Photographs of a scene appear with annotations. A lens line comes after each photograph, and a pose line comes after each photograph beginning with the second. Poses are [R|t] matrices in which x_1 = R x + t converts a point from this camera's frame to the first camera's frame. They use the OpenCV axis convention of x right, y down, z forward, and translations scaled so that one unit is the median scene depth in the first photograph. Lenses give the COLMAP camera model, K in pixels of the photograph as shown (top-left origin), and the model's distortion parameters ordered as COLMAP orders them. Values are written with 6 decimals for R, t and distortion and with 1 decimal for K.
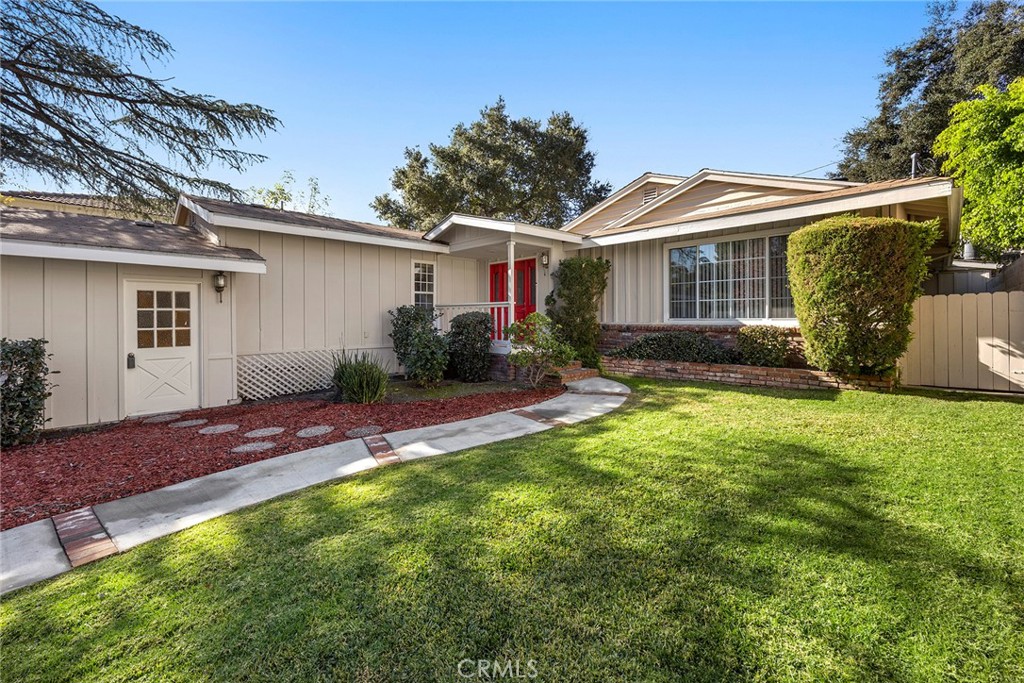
lens RADIAL K [[396.3, 0, 511.3], [0, 396.3, 317.6], [0, 0, 1]] dist [0.001175, 0.000486]
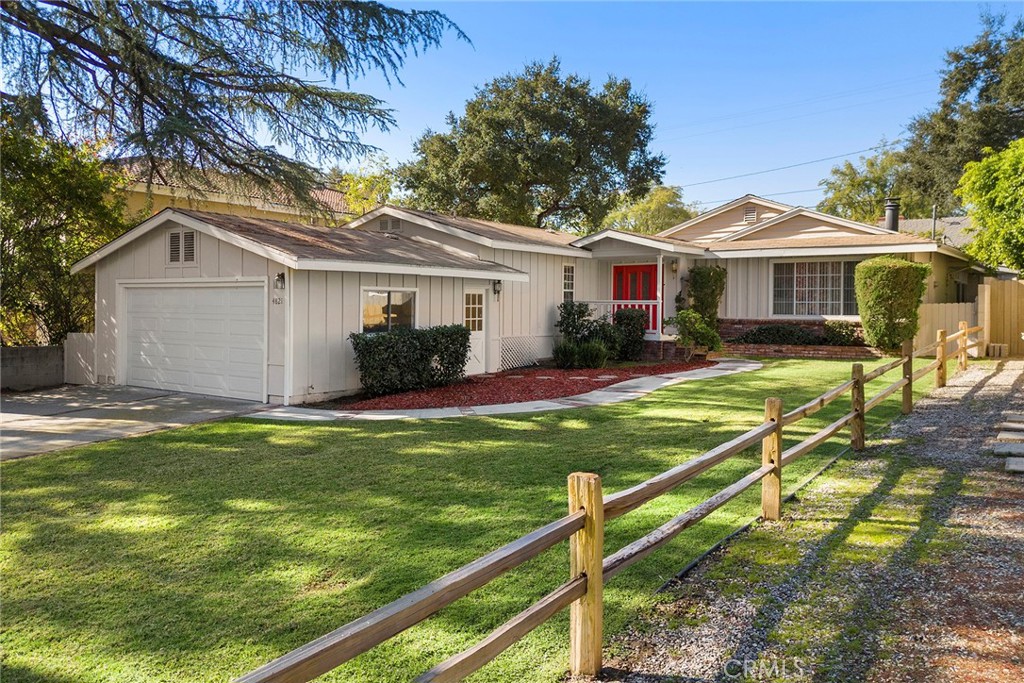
lens RADIAL K [[701.3, 0, 508.0], [0, 701.3, 313.6], [0, 0, 1]] dist [0.056137, -0.027711]
pose [[0.986596, 0.009476, 0.162906, -0.846723], [-0.011051, 0.999901, 0.008765, -0.012332], [-0.162807, -0.010448, 0.986603, -1.177497]]
